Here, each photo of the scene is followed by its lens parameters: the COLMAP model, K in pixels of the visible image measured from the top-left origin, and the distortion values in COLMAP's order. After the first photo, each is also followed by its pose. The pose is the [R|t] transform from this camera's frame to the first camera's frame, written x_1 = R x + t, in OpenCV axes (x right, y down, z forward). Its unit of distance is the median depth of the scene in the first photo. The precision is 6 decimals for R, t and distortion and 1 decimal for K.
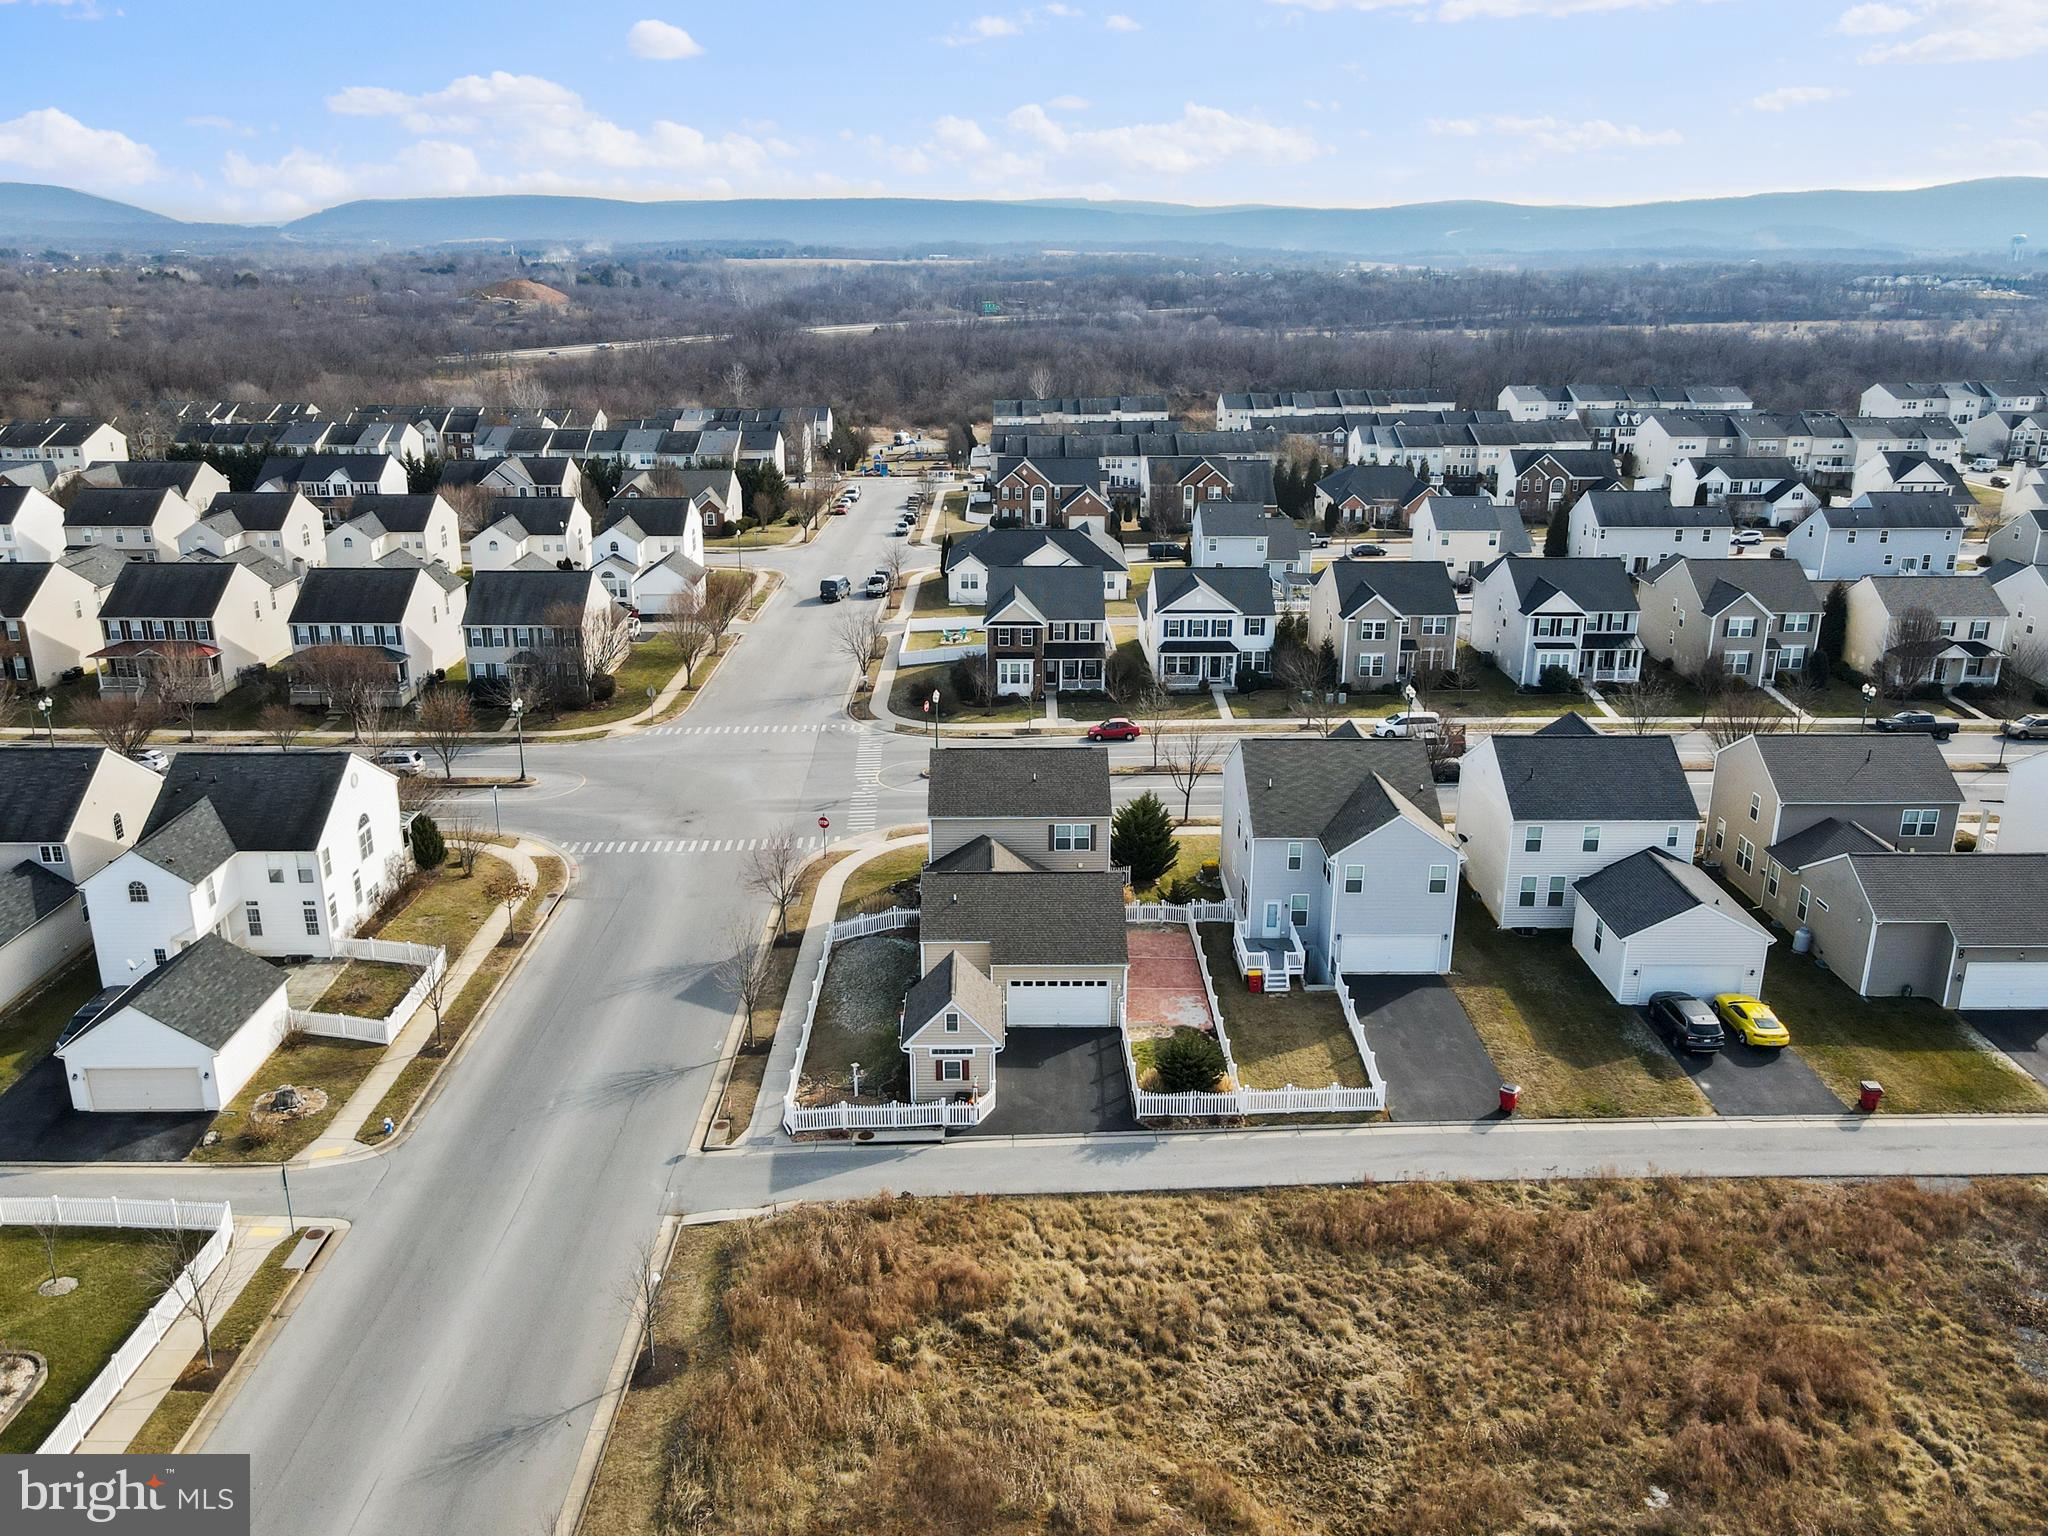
lens RADIAL K [[1608.2, 0, 1024.5], [0, 1608.2, 770.6], [0, 0, 1]] dist [-0.010155, 0.067330]
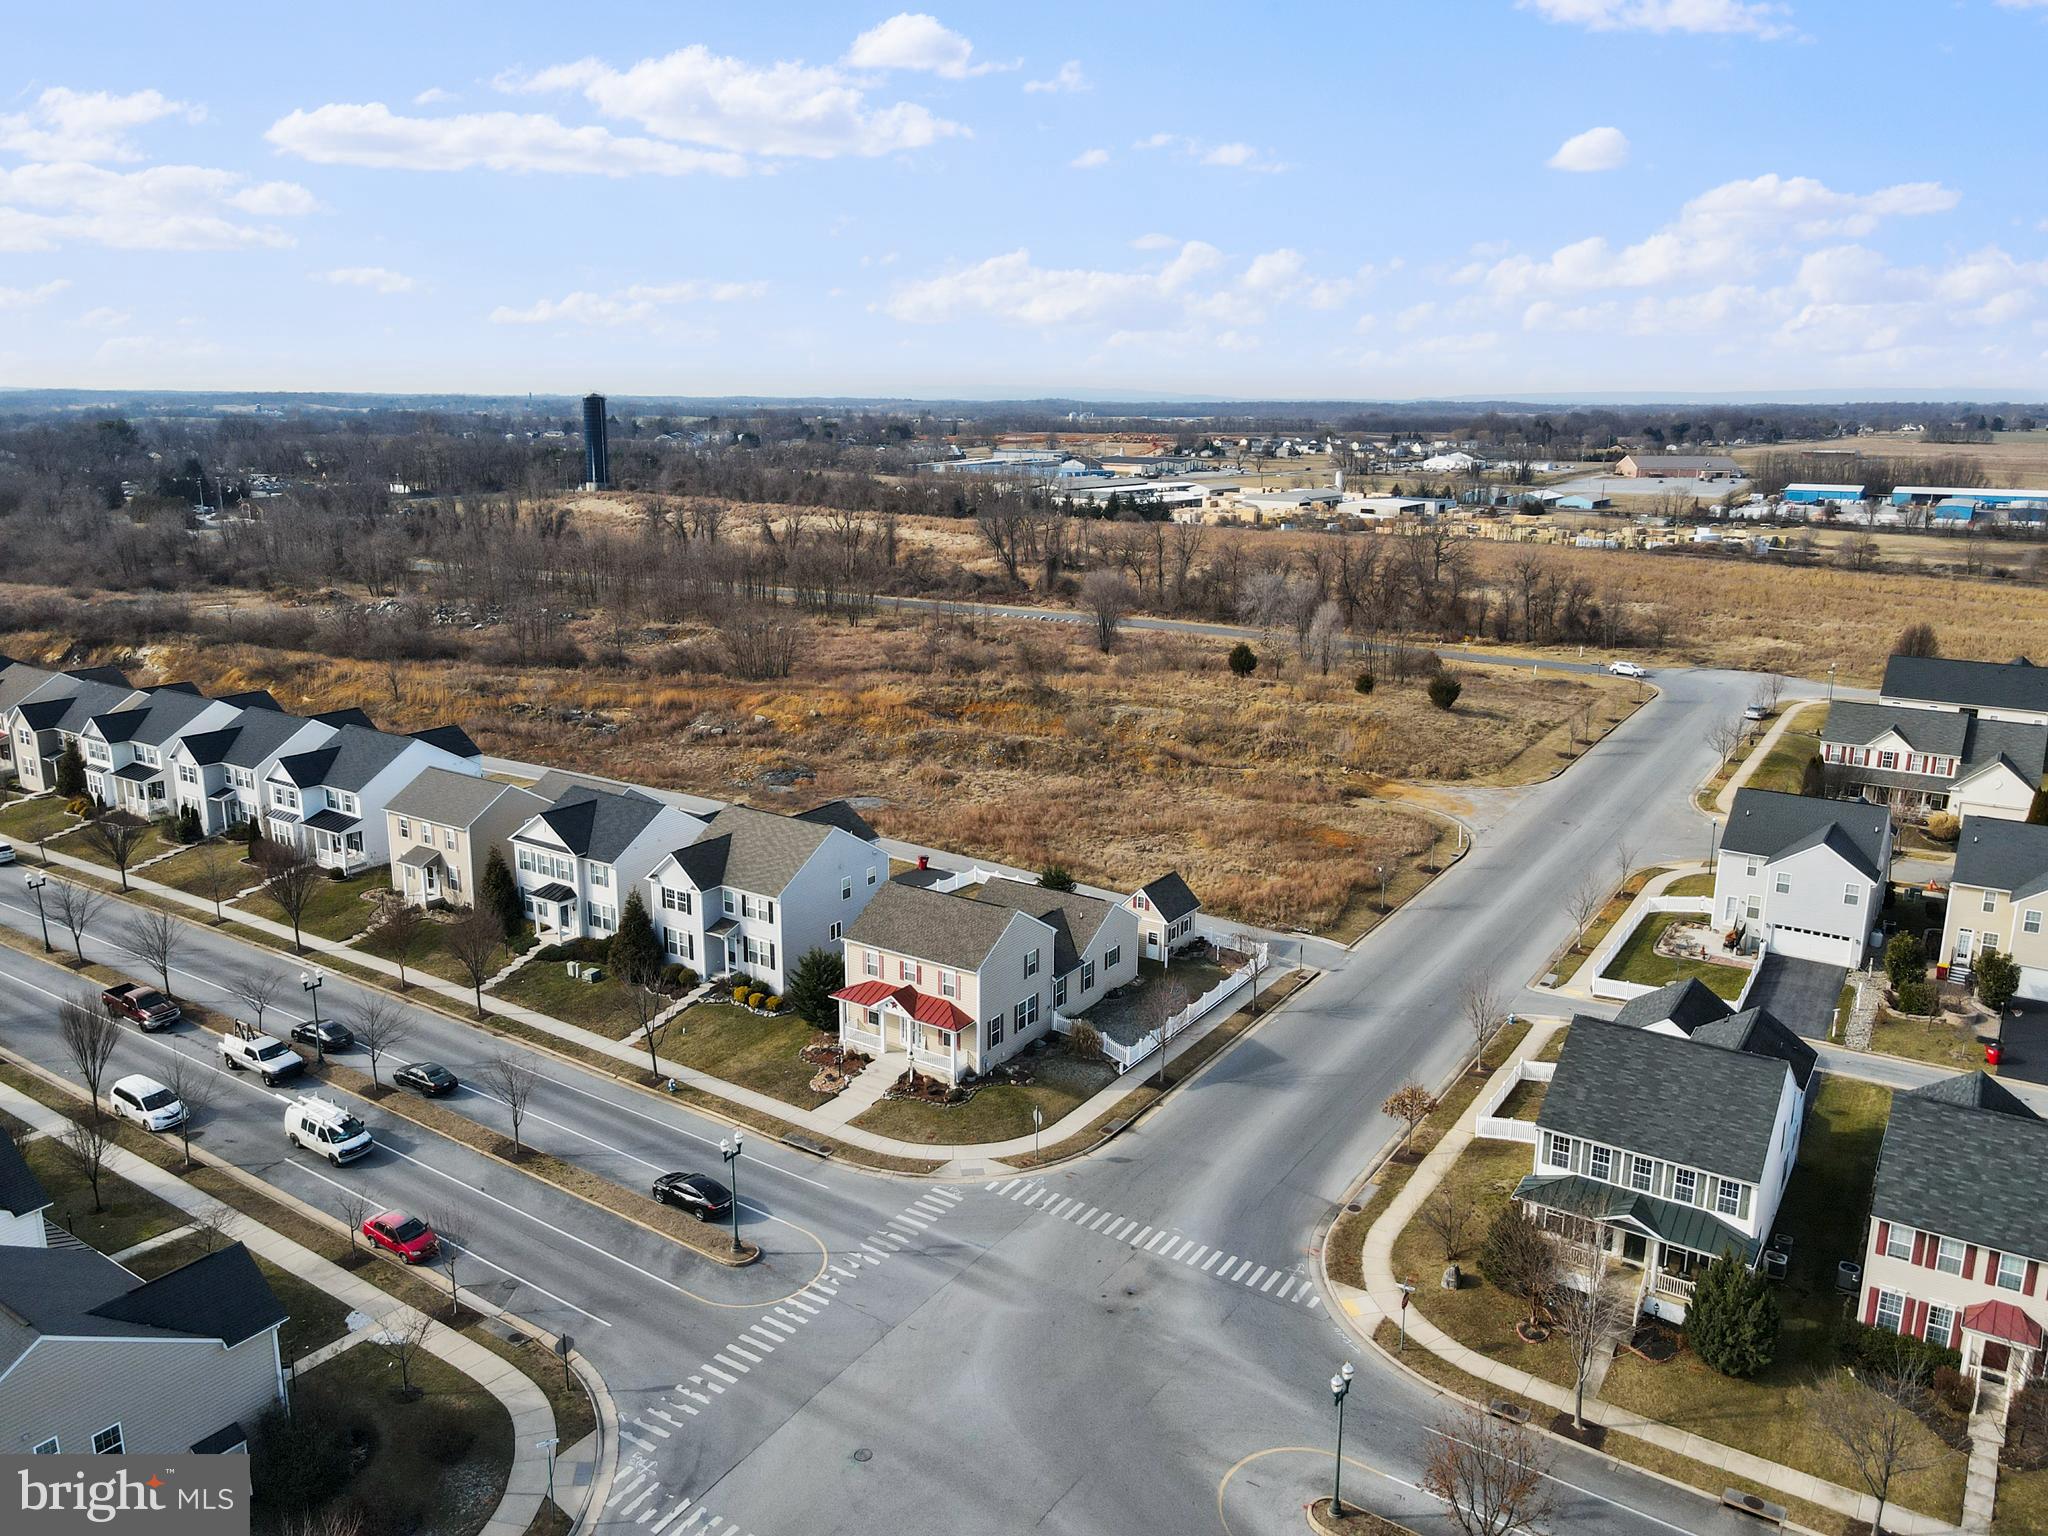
lens RADIAL K [[1456.4, 0, 1031.3], [0, 1456.4, 761.3], [0, 0, 1]] dist [0.009071, 0.002629]
pose [[-0.822066, -0.145659, 0.550446, -0.408004], [0.169462, 0.860329, 0.480745, -0.393001], [-0.543590, 0.488484, -0.682564, 1.131152]]
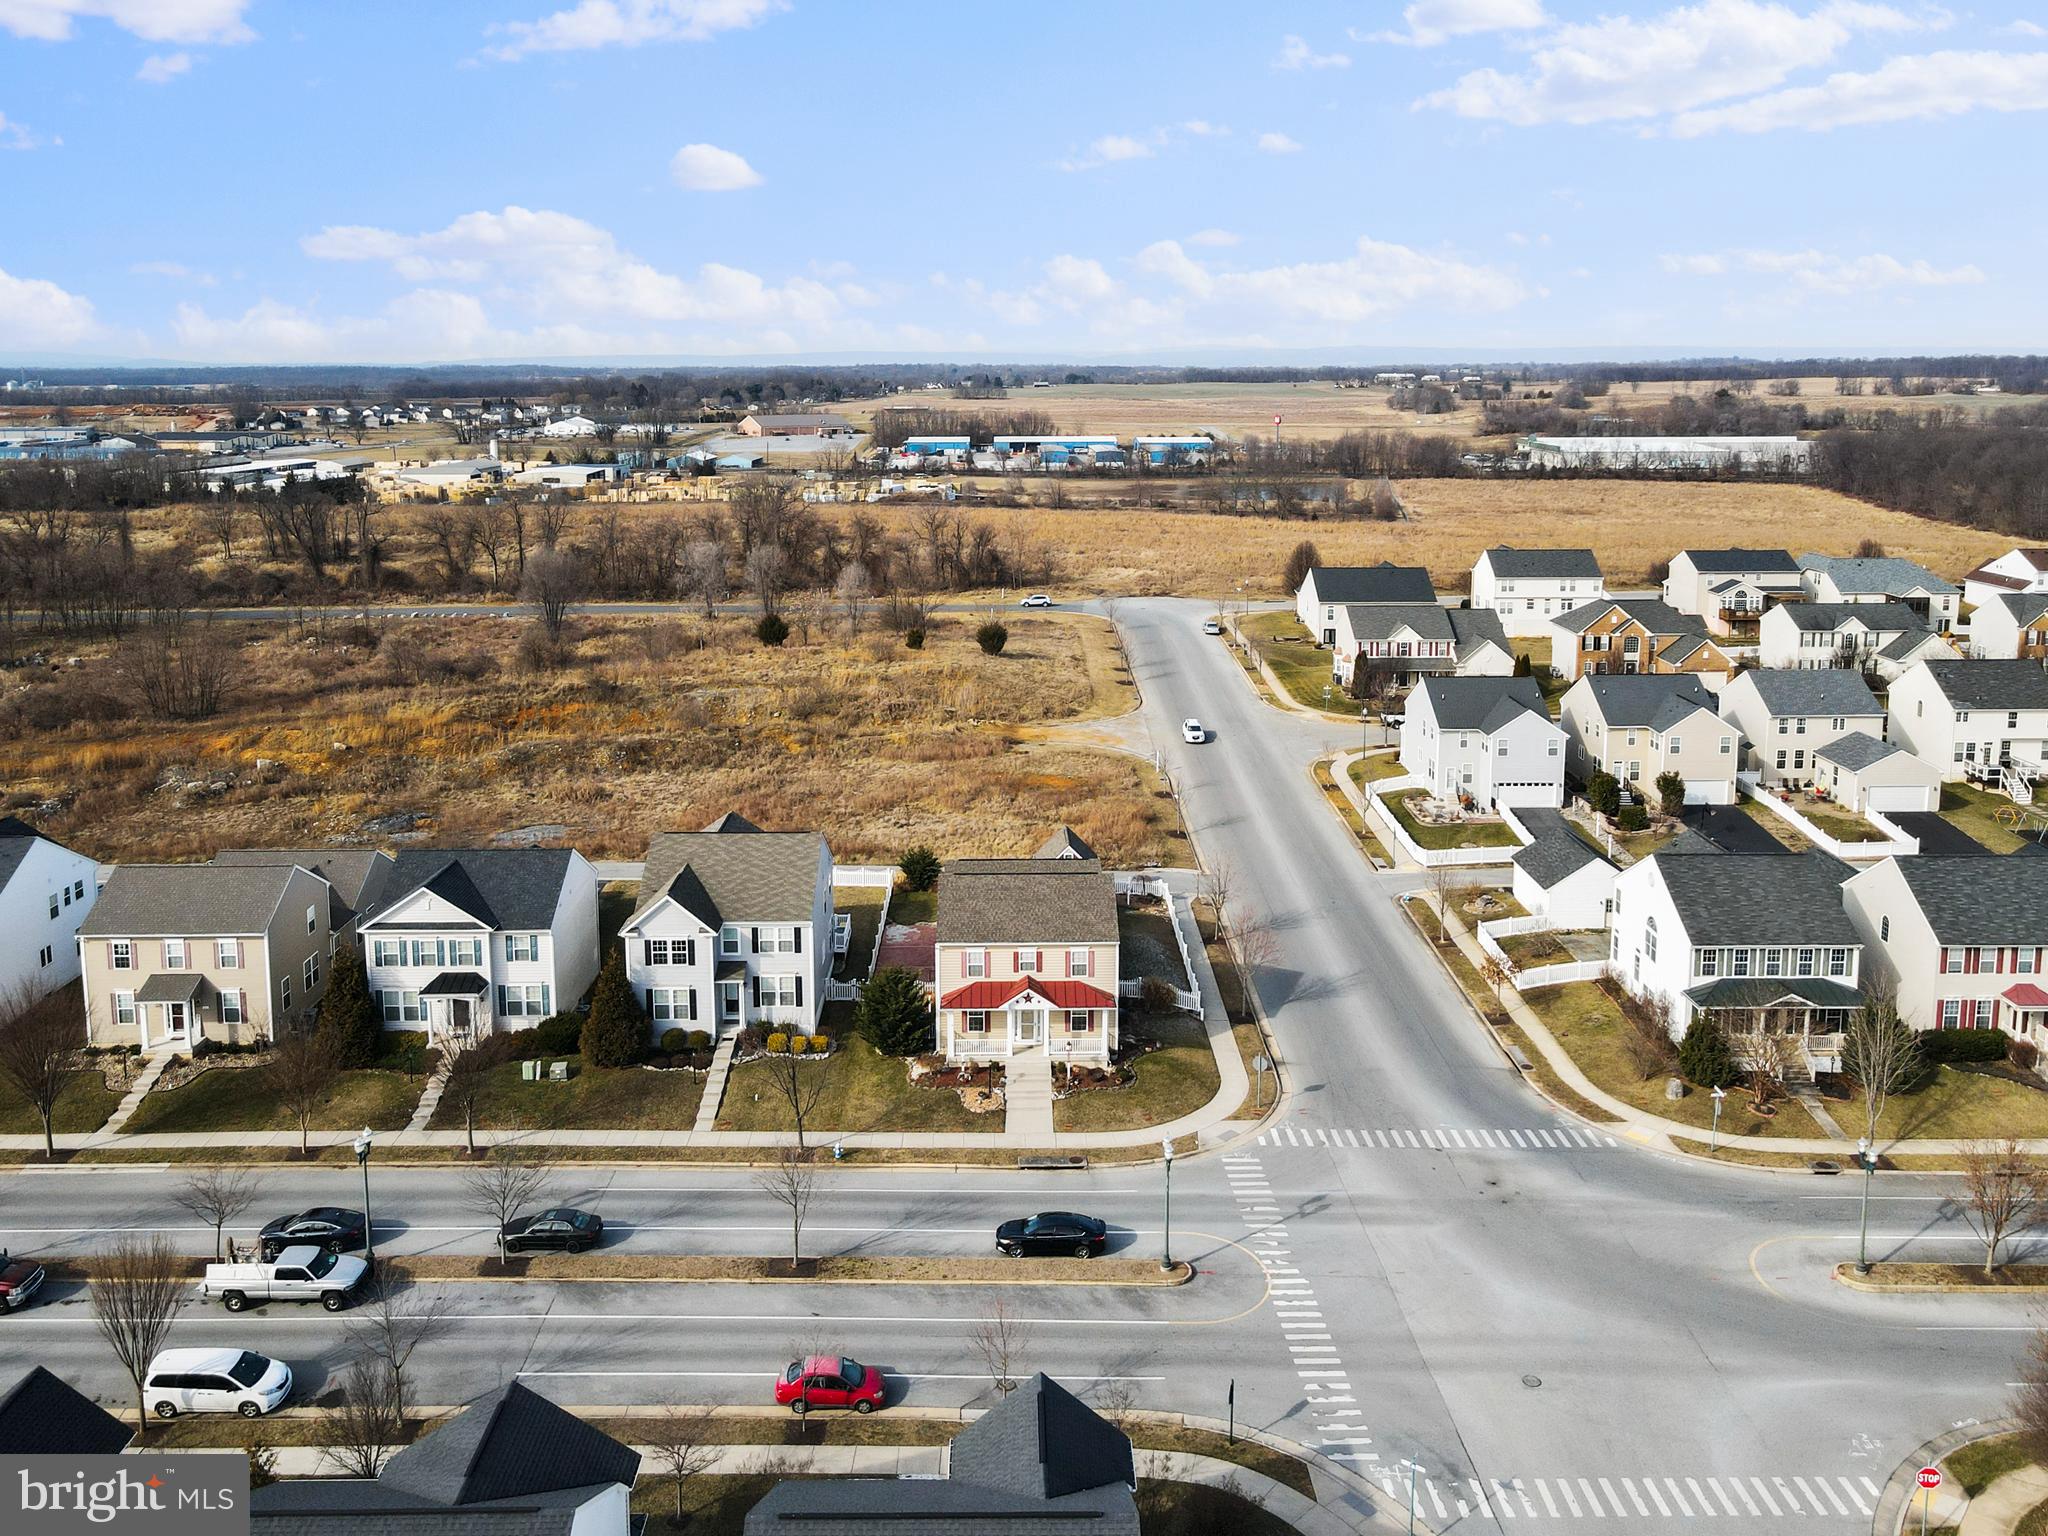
lens RADIAL K [[1569.9, 0, 994.8], [0, 1569.9, 661.1], [0, 0, 1]] dist [0.001683, 0.015920]
pose [[-0.999677, -0.003876, 0.025136, -0.005851], [0.008783, 0.874905, 0.484215, -0.430950], [-0.023868, 0.484279, -0.874588, 1.273658]]
